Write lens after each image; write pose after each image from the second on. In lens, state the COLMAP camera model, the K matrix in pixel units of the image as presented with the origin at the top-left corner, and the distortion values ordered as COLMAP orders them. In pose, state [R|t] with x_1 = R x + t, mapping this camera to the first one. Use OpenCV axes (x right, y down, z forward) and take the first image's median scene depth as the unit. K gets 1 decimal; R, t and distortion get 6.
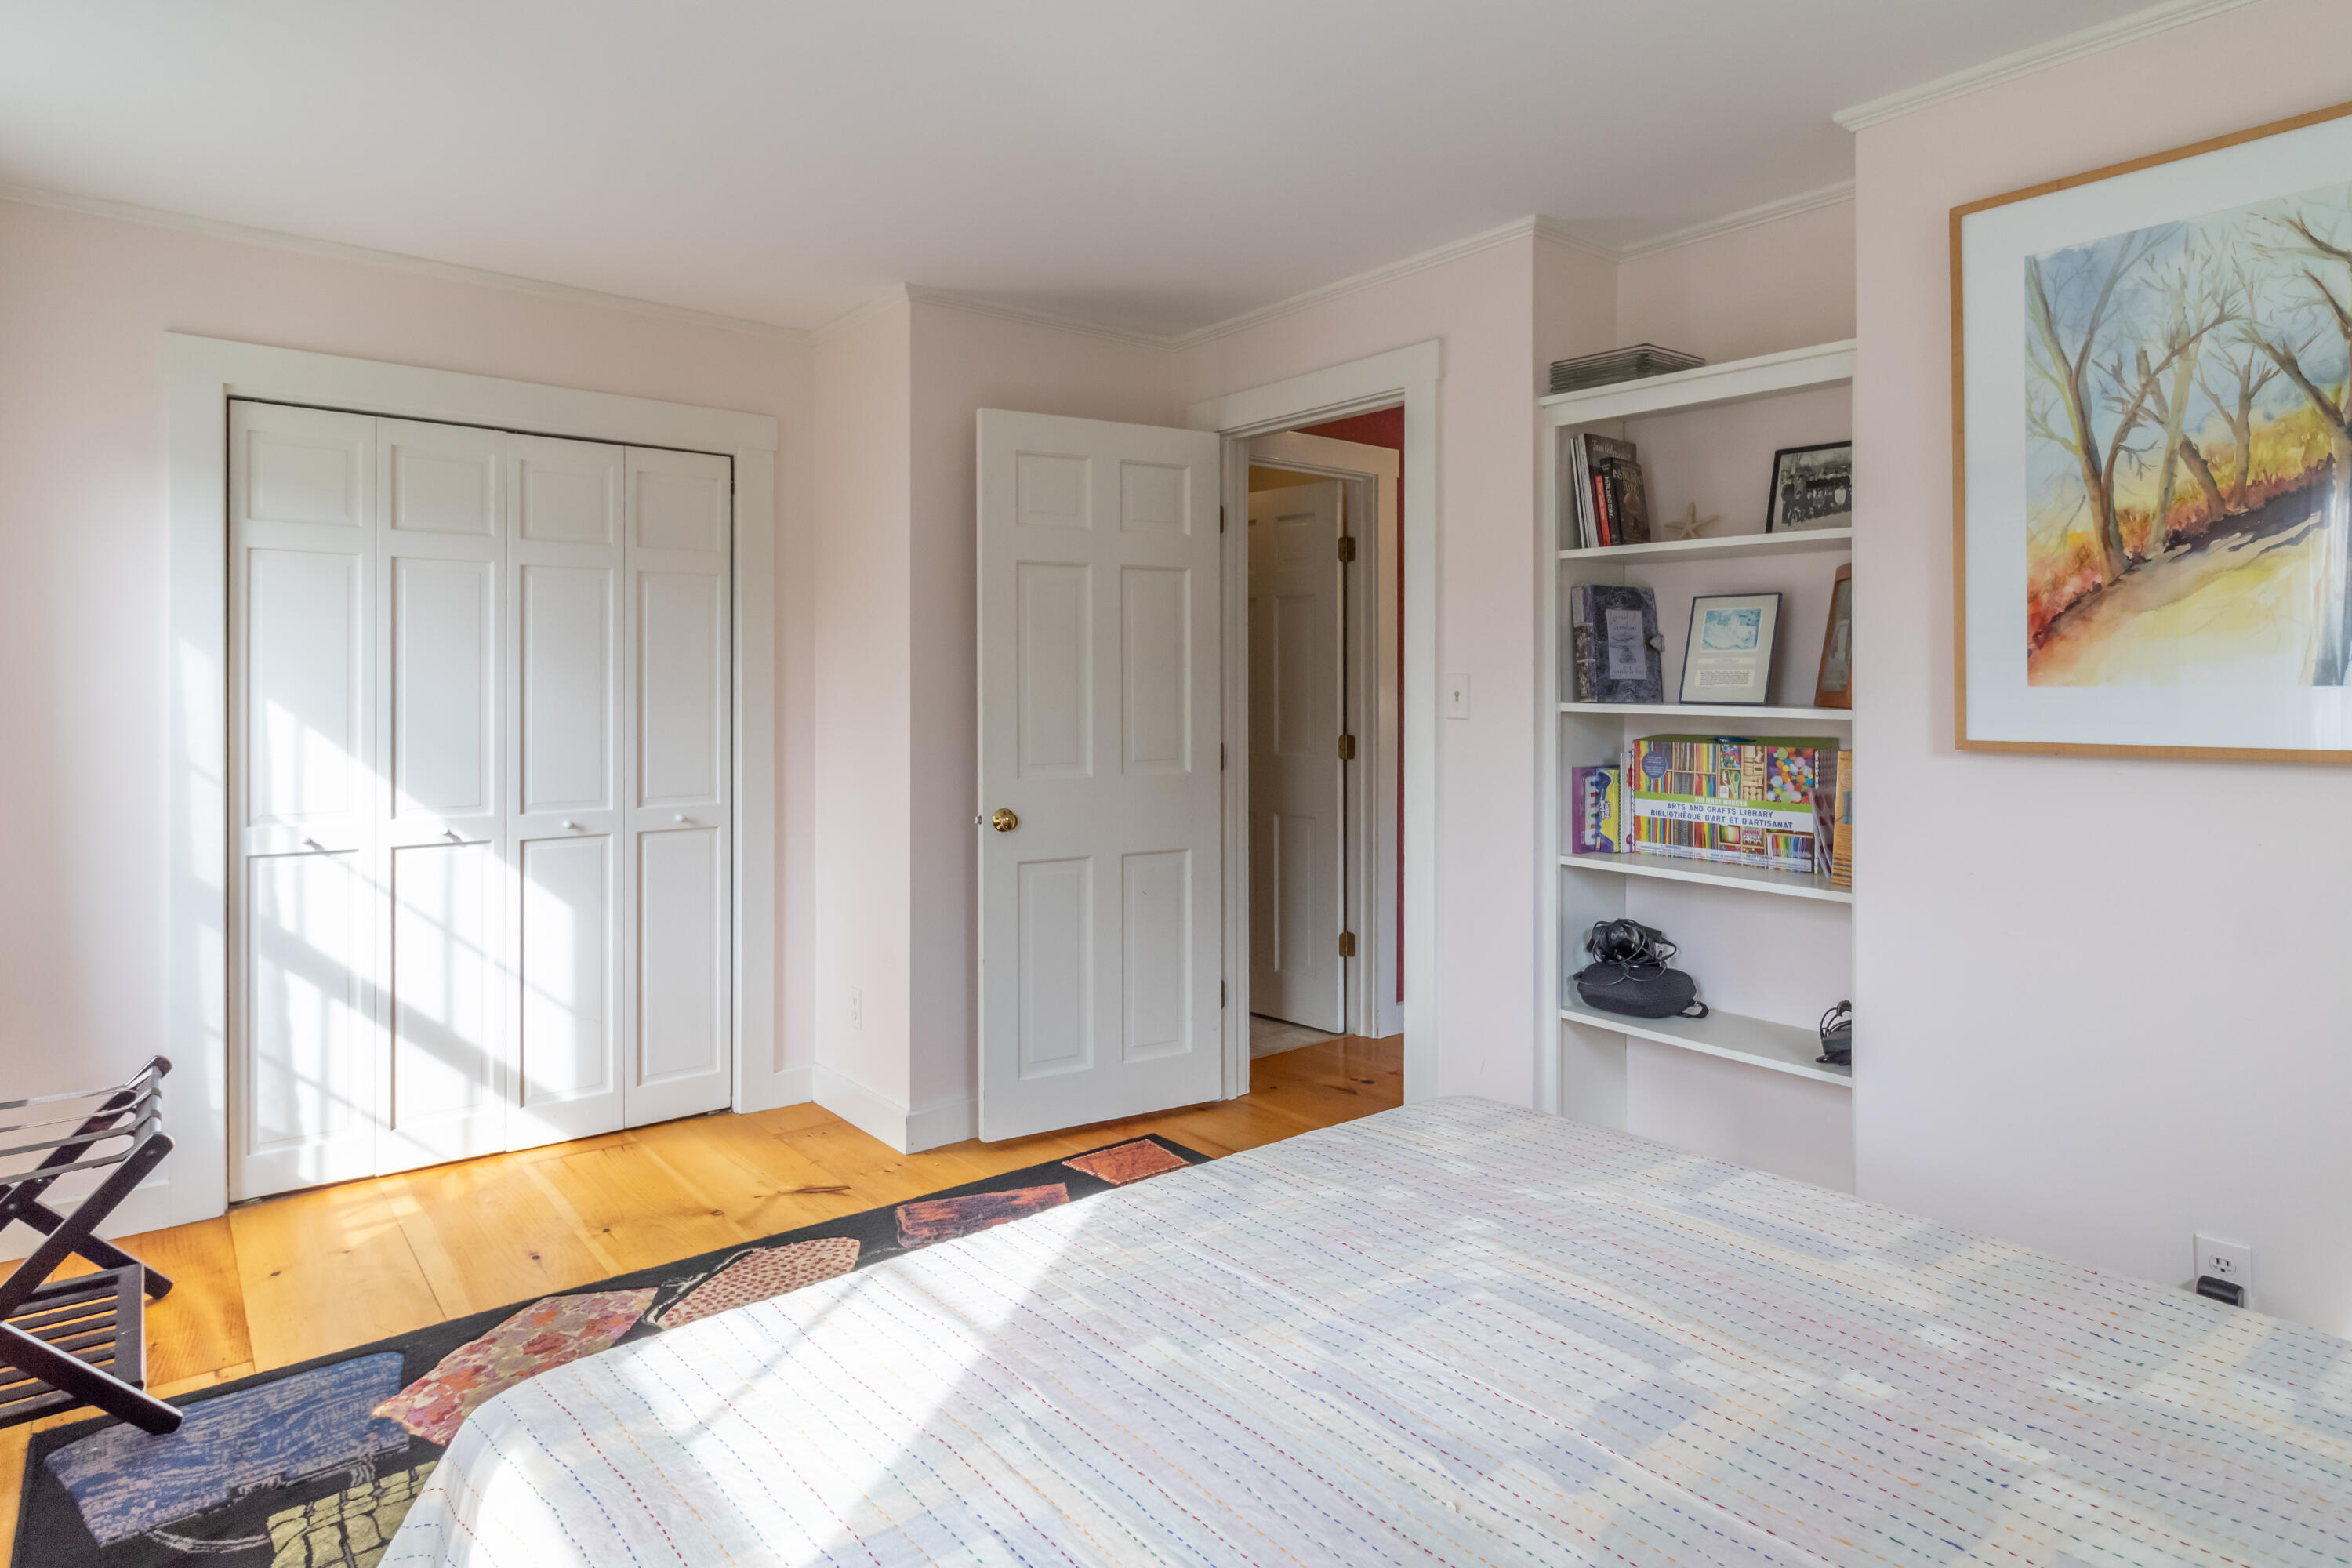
lens RADIAL K [[1298.5, 0, 1180.3], [0, 1298.5, 685.6], [0, 0, 1]] dist [-0.000353, 0.000033]
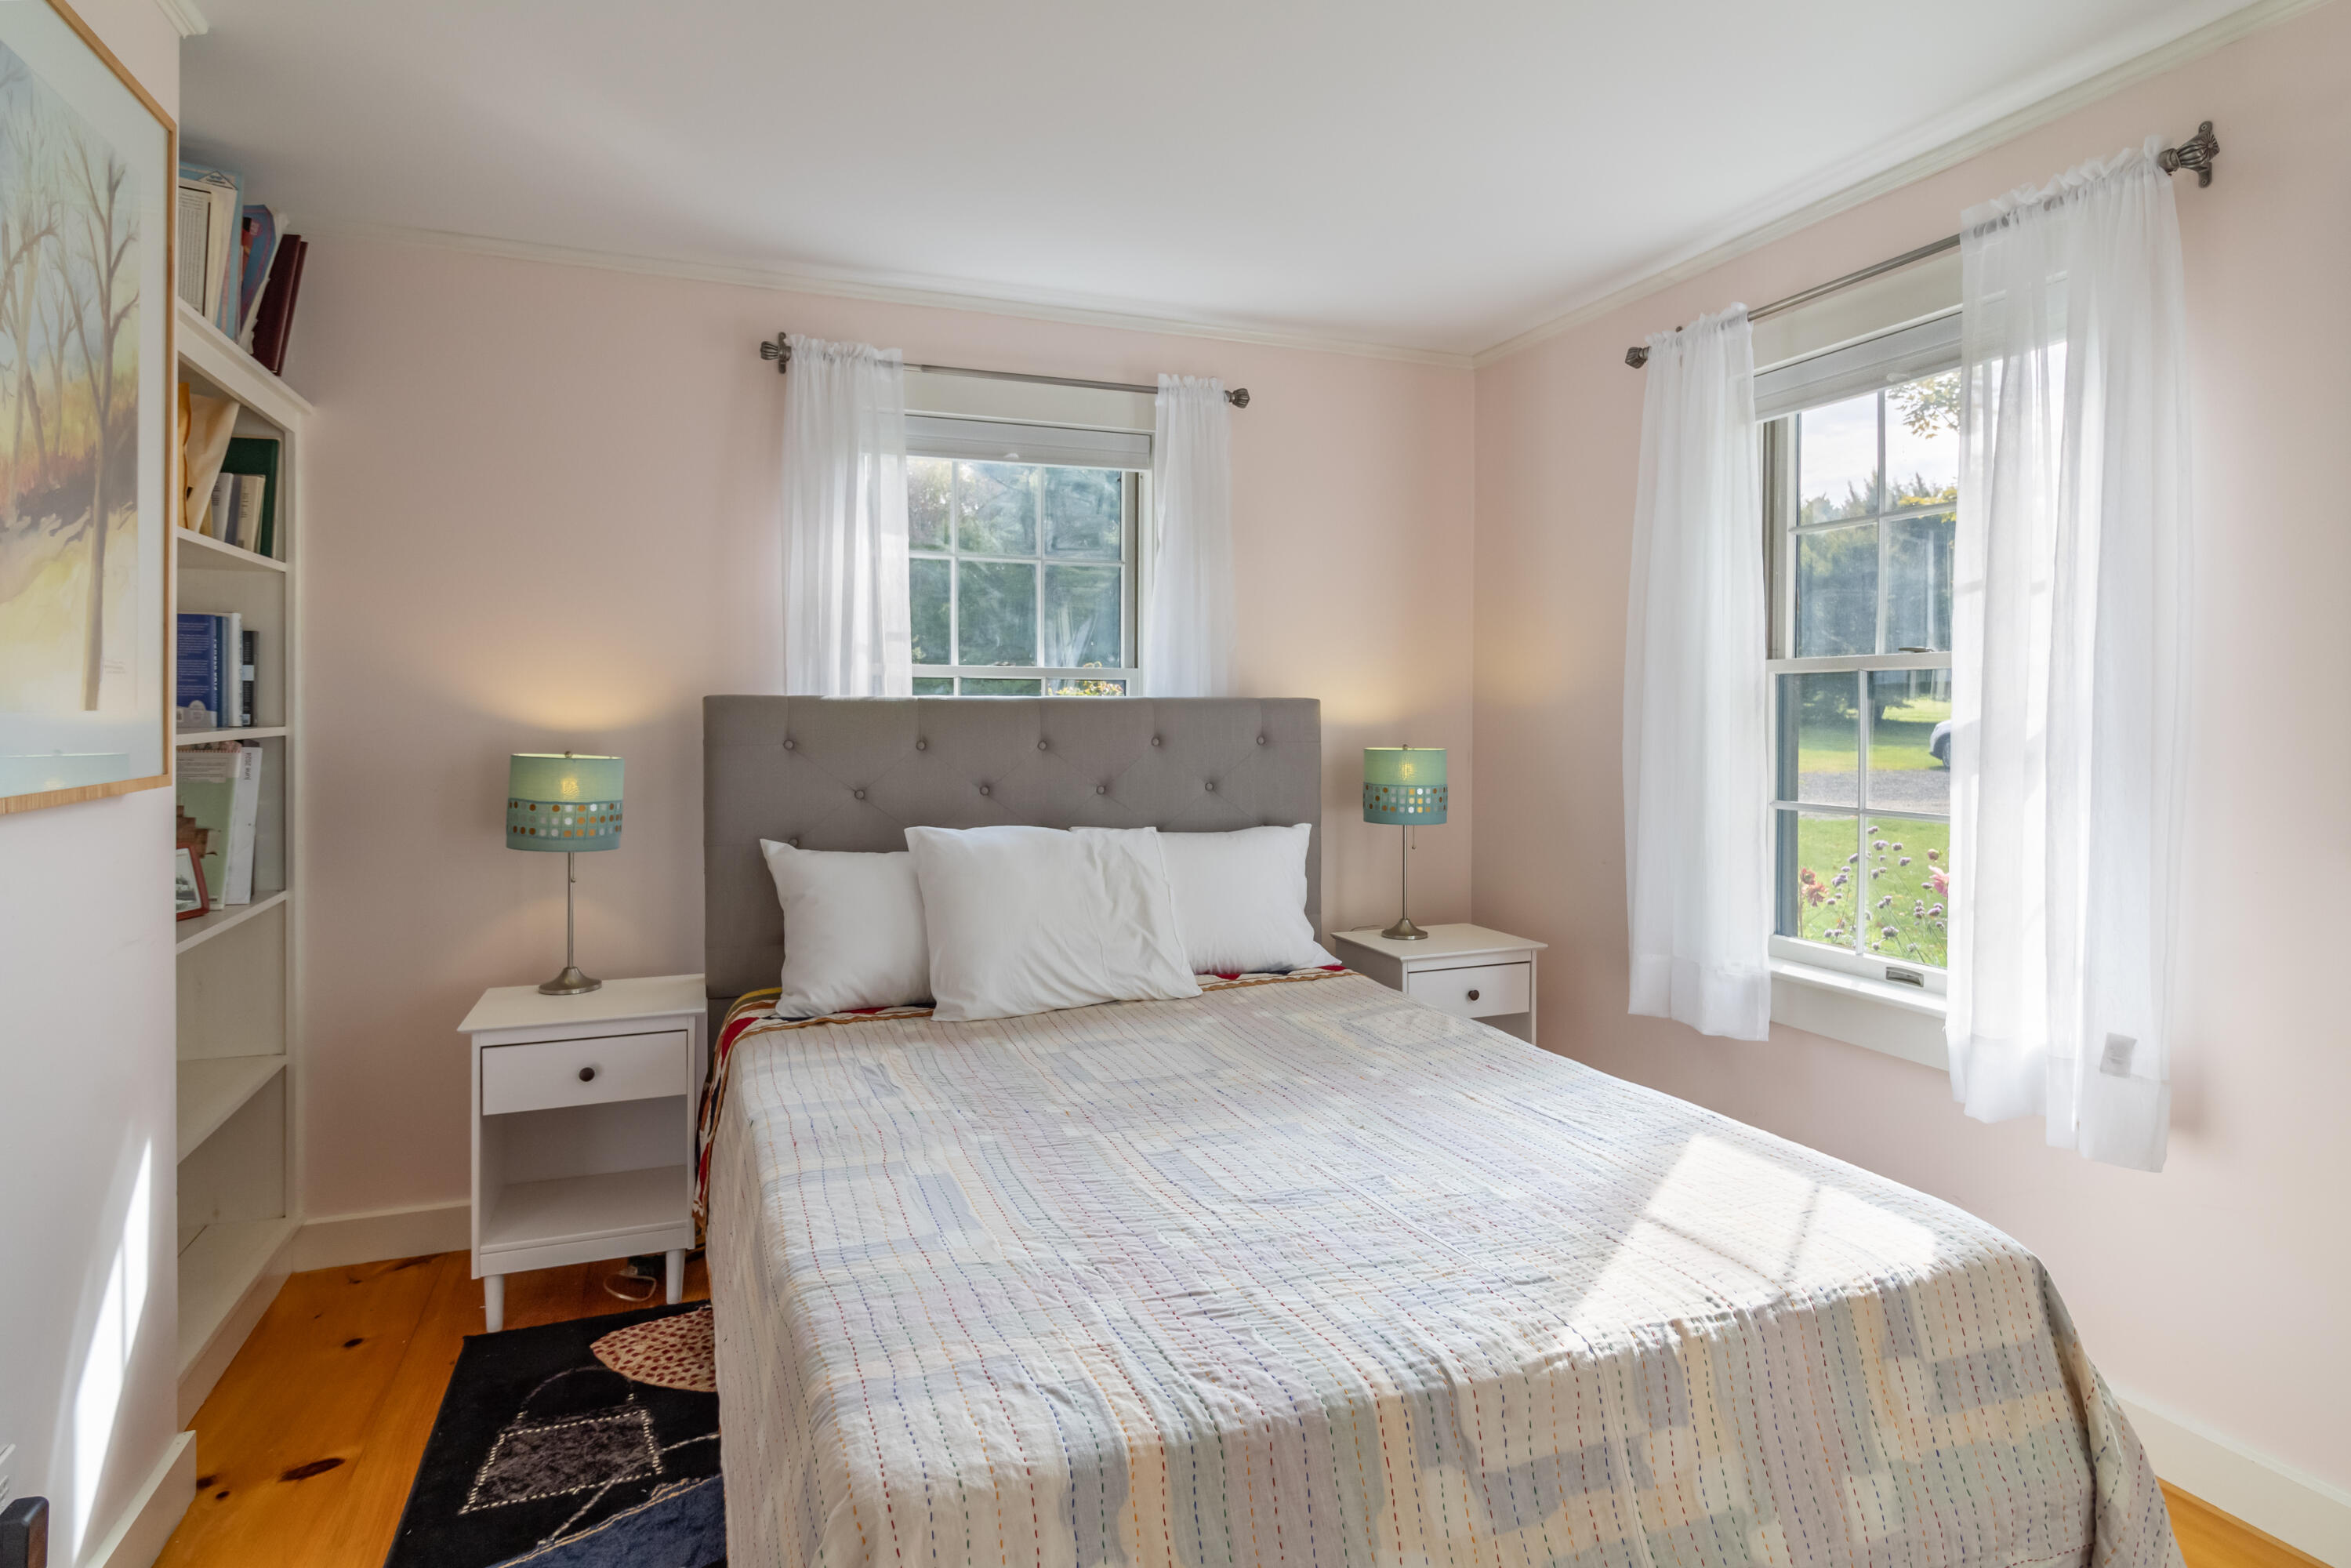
lens RADIAL K [[1296.4, 0, 1189.3], [0, 1296.4, 715.4], [0, 0, 1]] dist [0.001163, -0.000811]
pose [[-0.954677, -0.004341, 0.297611, -0.059721], [-0.003135, 0.999985, 0.004529, -0.002062], [-0.297626, 0.003391, -0.954677, 1.418974]]
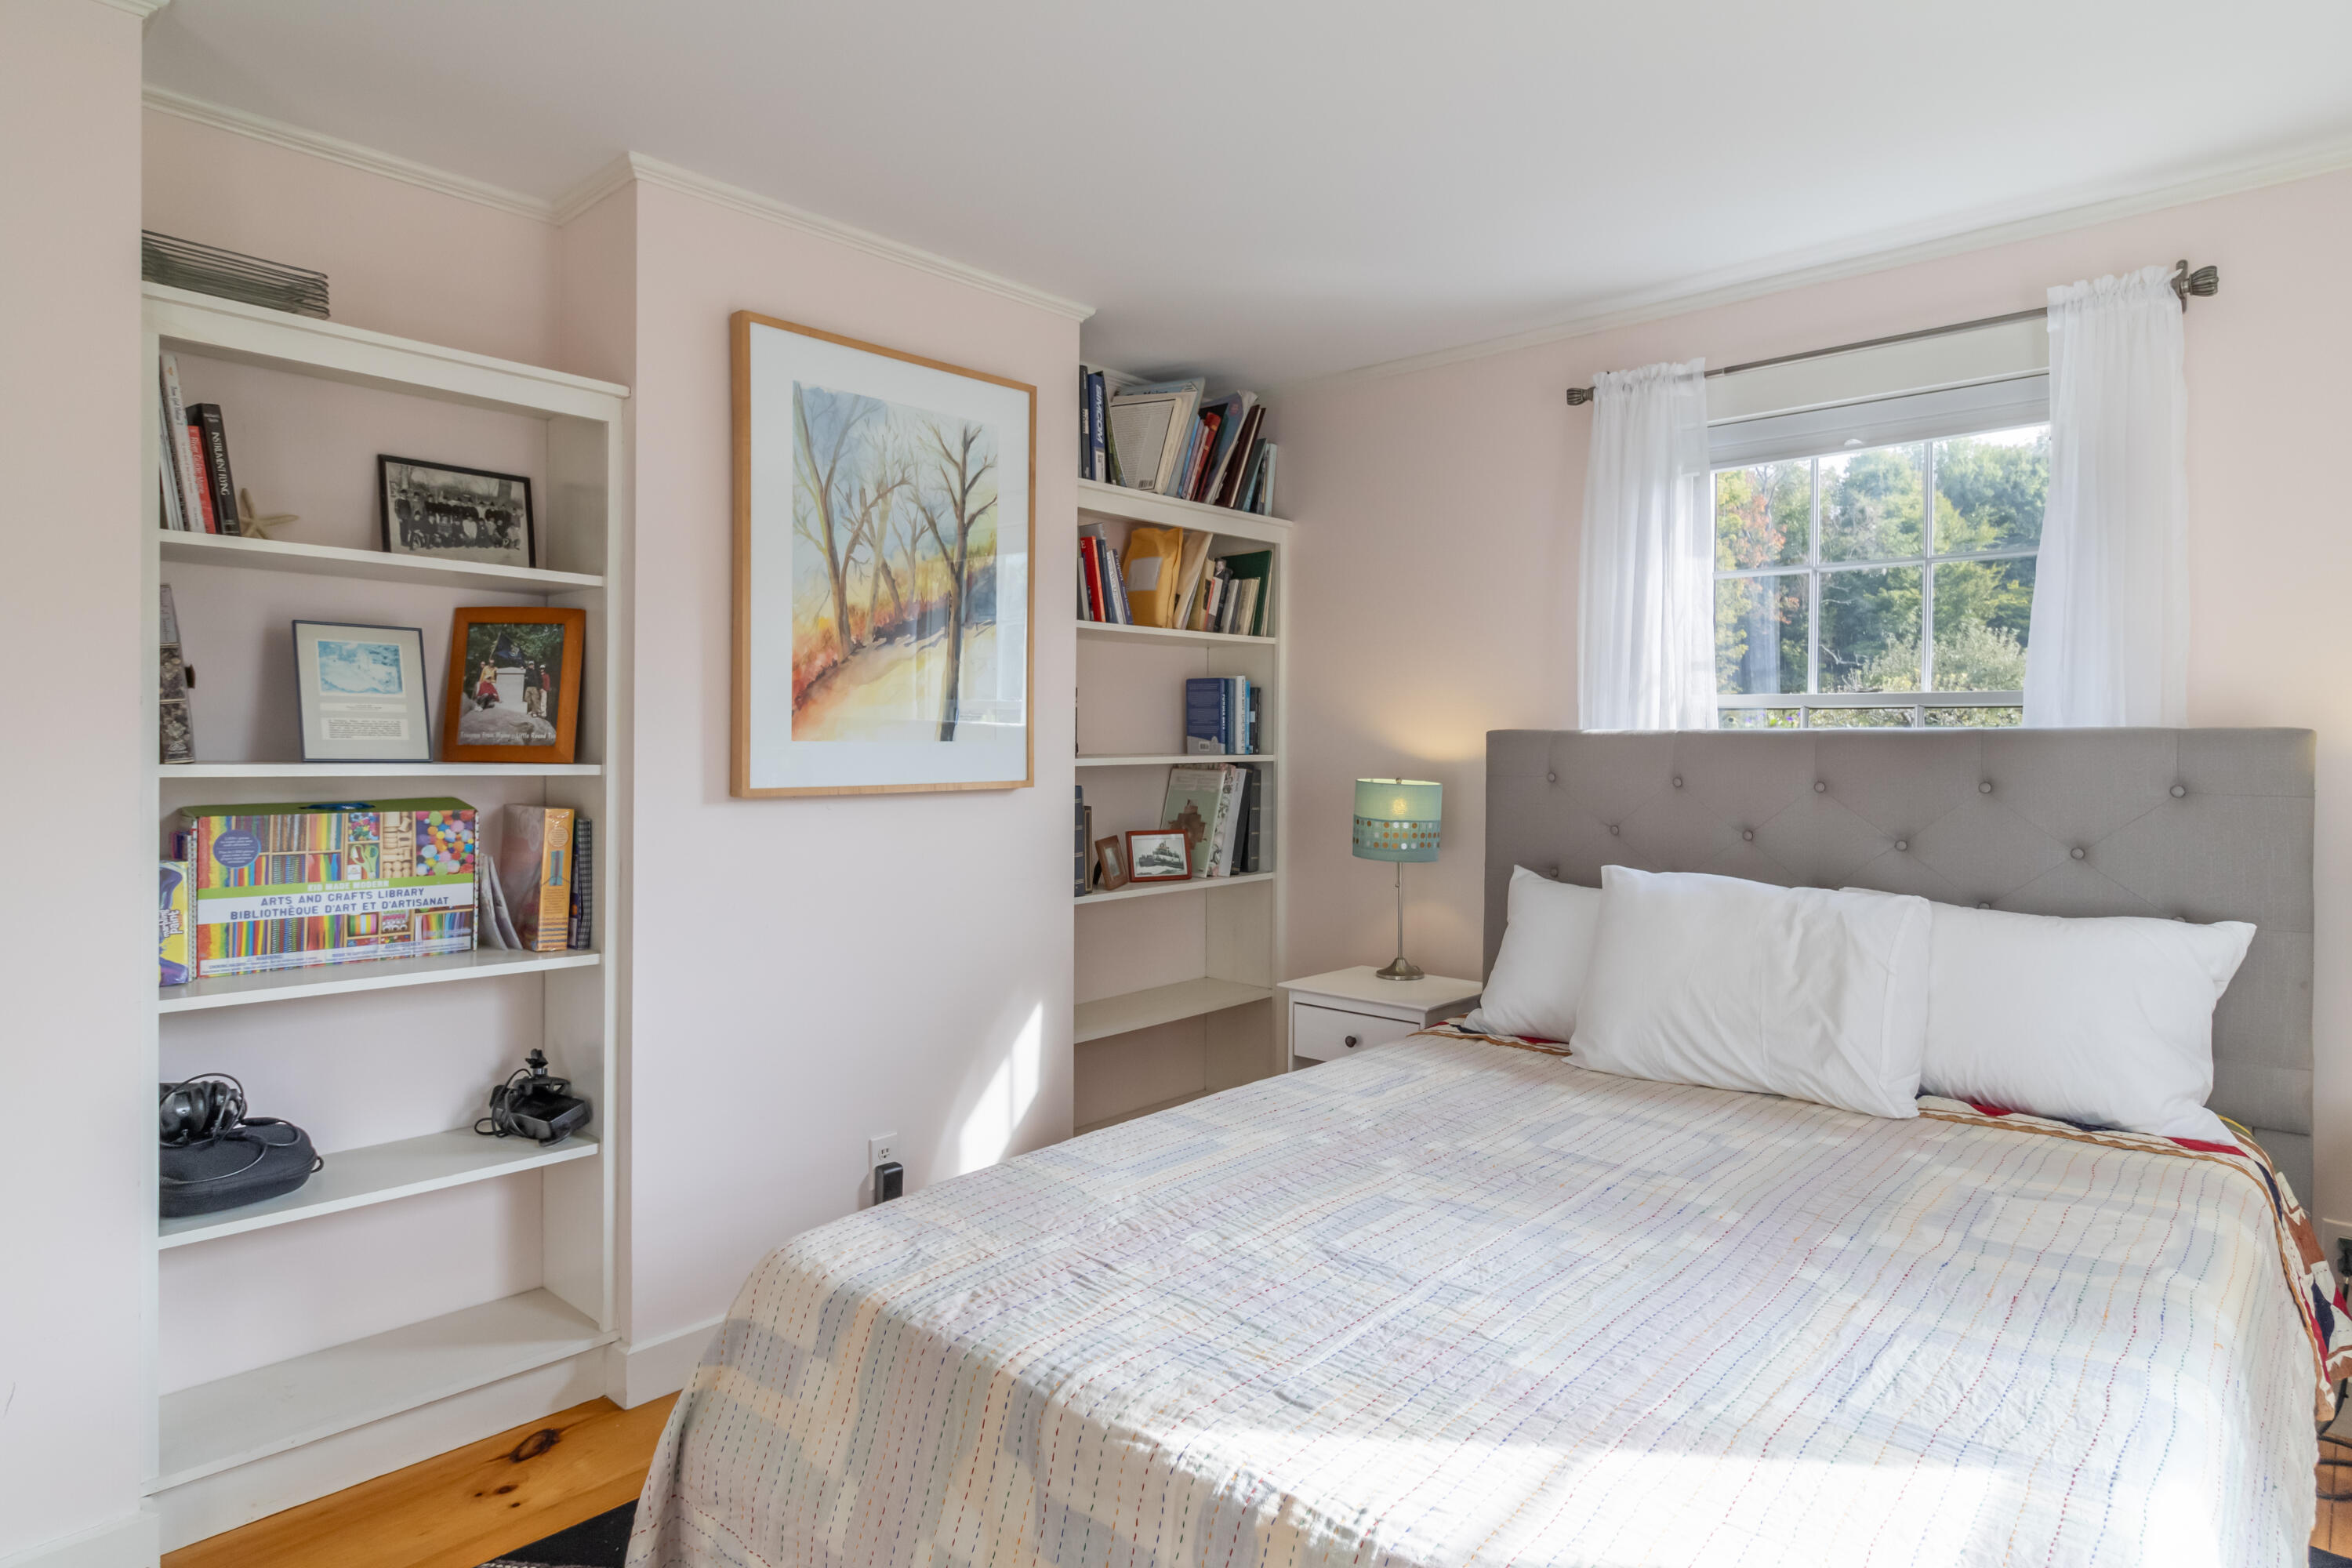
lens RADIAL K [[1317.6, 0, 1176.9], [0, 1317.6, 747.0], [0, 0, 1]] dist [-0.001707, -0.000675]
pose [[-0.151738, -0.005743, 0.988404, -0.615959], [-0.005206, 0.999974, 0.005011, -0.001885], [-0.988407, -0.004385, -0.151764, 0.855547]]
